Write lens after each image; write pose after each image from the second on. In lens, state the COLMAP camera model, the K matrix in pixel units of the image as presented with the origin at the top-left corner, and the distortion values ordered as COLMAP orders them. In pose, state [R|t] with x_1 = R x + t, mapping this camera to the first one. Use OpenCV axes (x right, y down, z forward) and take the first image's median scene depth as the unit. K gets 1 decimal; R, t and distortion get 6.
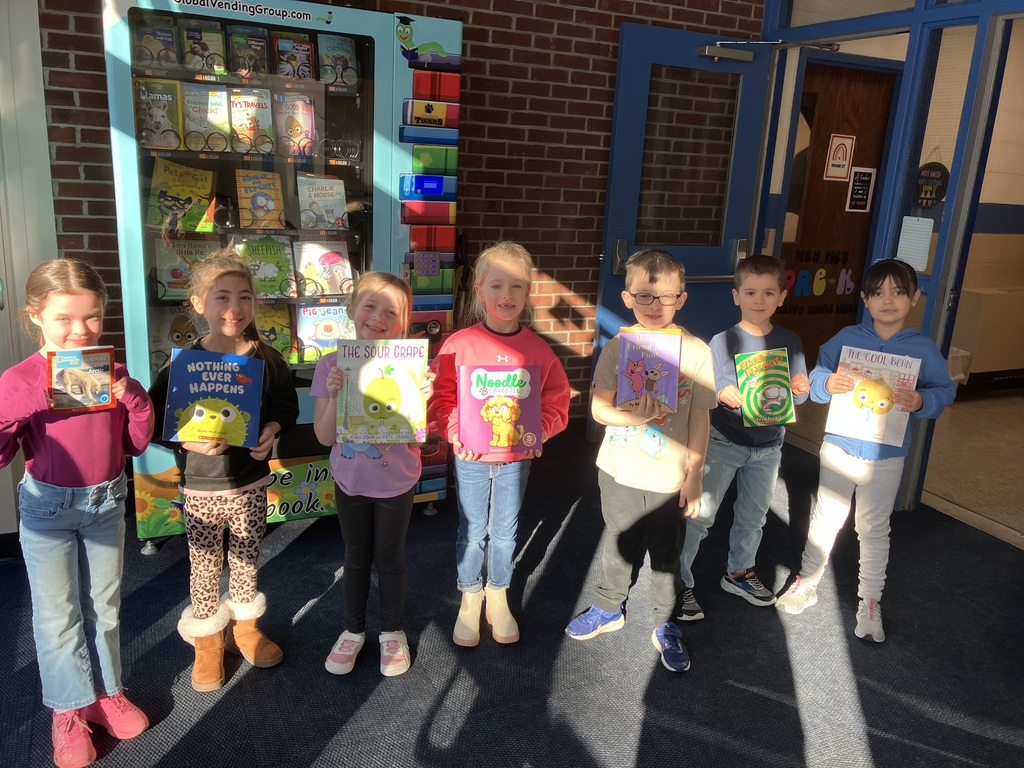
lens RADIAL K [[856.4, 0, 526.0], [0, 856.4, 382.5], [0, 0, 1]] dist [0.015184, -0.005898]
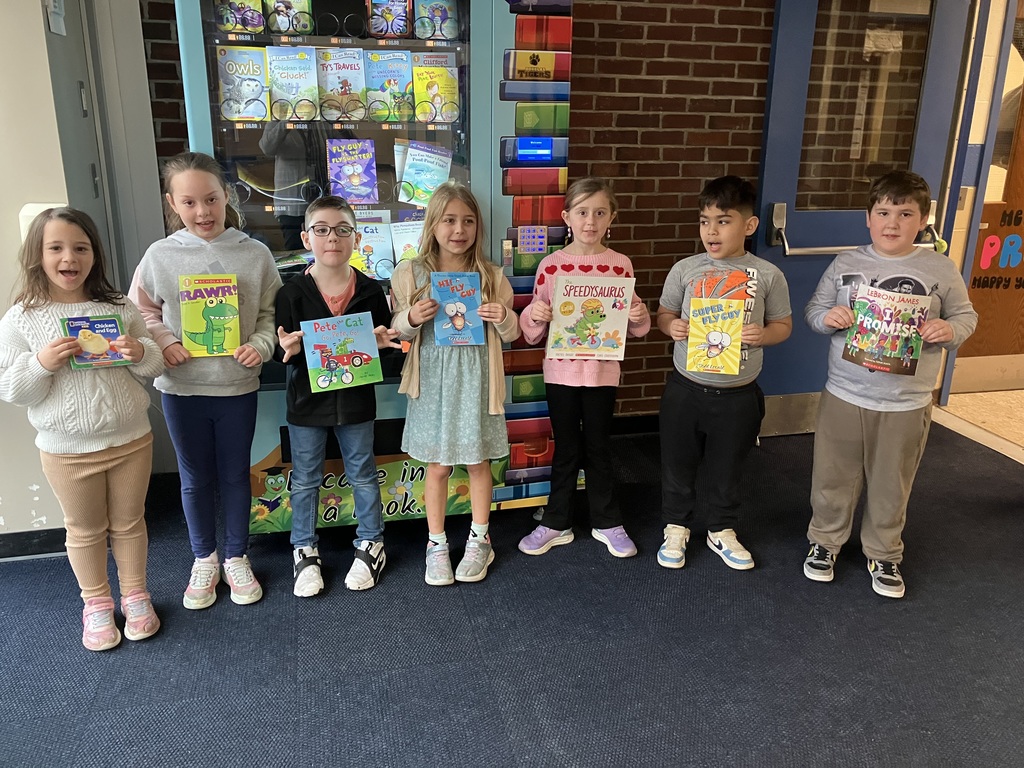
lens RADIAL K [[856.4, 0, 515.8], [0, 856.4, 367.8], [0, 0, 1]] dist [0.015184, -0.005898]
pose [[0.977752, 0.017854, -0.209005, 0.040974], [-0.012674, 0.999579, 0.026101, -0.023961], [0.209383, -0.022871, 0.977566, 0.109534]]
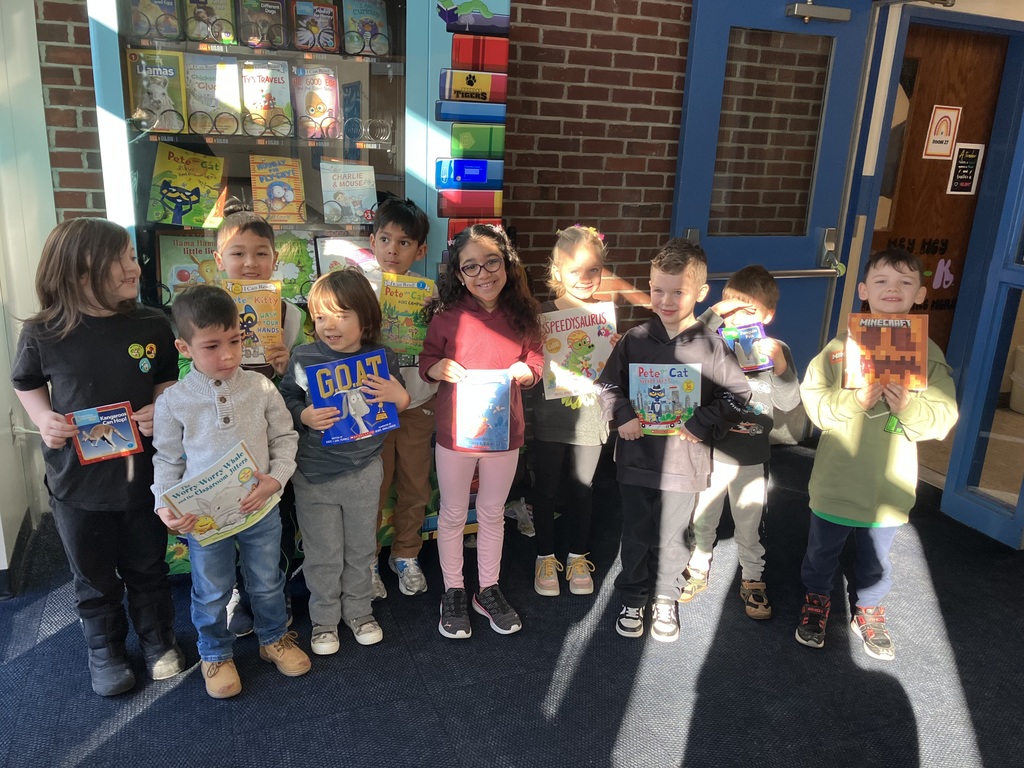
lens RADIAL K [[856.4, 0, 517.2], [0, 856.4, 385.5], [0, 0, 1]] dist [0.015184, -0.005898]
pose [[0.997392, 0.008082, -0.071716, -0.003191], [-0.006369, 0.999690, 0.024080, -0.029406], [0.071889, -0.023560, 0.997134, 0.114721]]
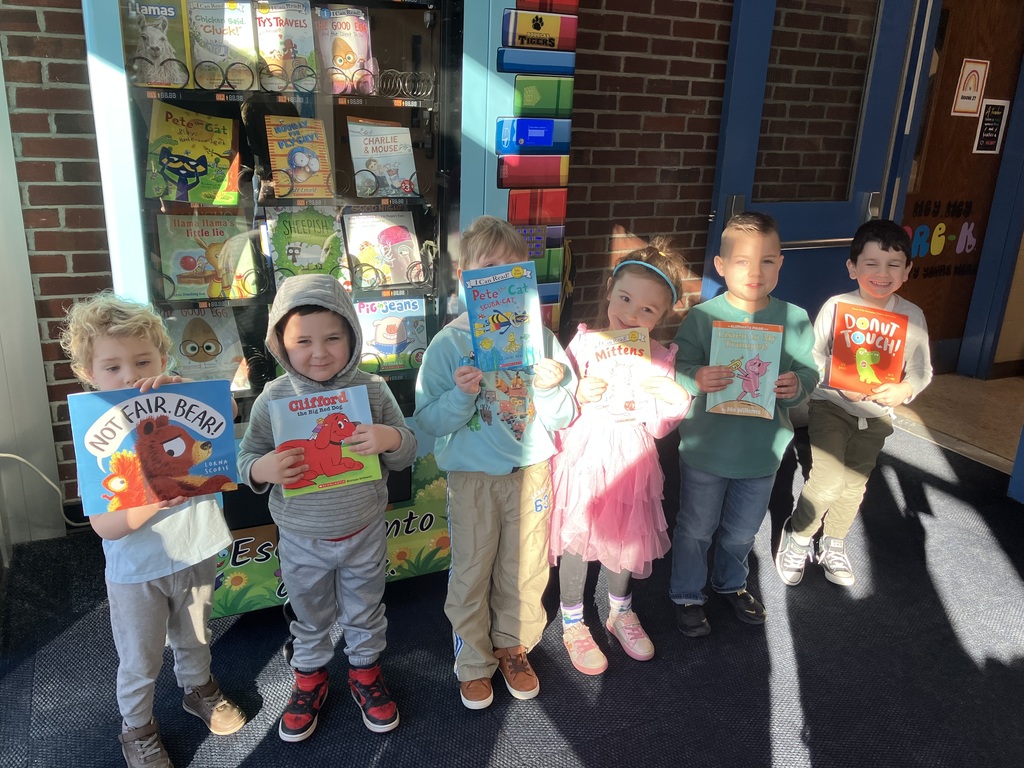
lens RADIAL K [[856.4, 0, 520.7], [0, 856.4, 370.2], [0, 0, 1]] dist [0.015184, -0.005898]
pose [[0.999831, -0.018314, 0.001464, -0.100050], [0.018219, 0.998614, 0.049376, -0.051772], [-0.002367, -0.049341, 0.998779, 0.210182]]
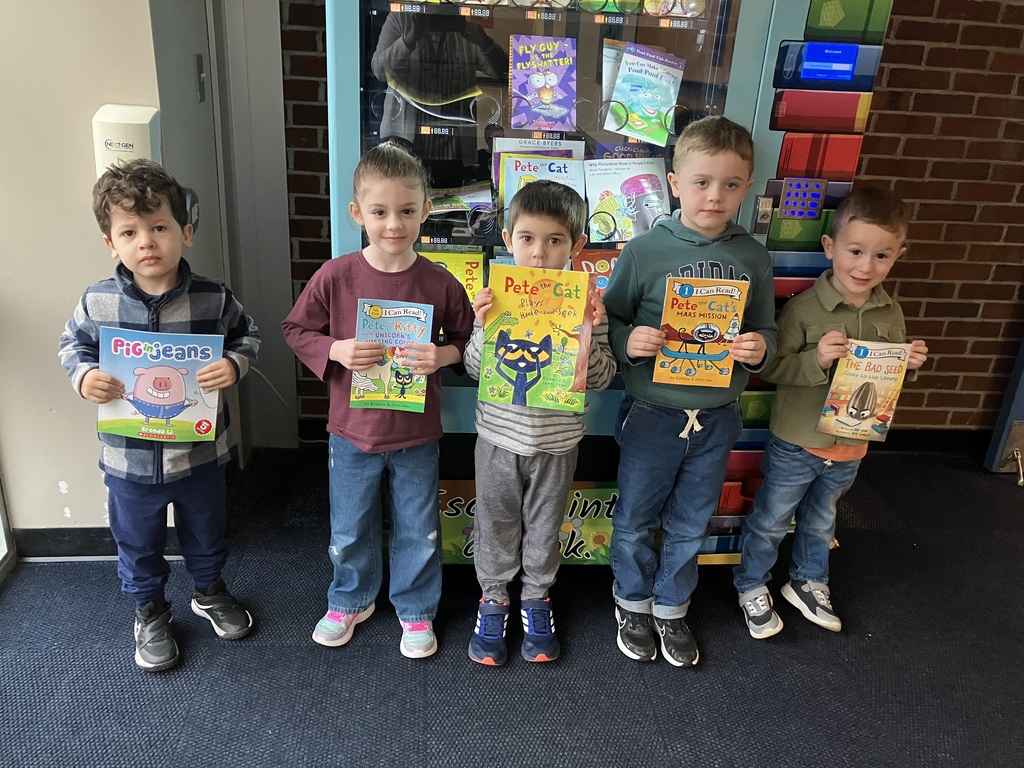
lens RADIAL K [[856.4, 0, 495.0], [0, 856.4, 367.1], [0, 0, 1]] dist [0.015184, -0.005898]
pose [[0.933532, 0.128329, -0.334738, -0.079848], [-0.093538, 0.988583, 0.118131, -0.058635], [0.346076, -0.078968, 0.934877, 0.287270]]
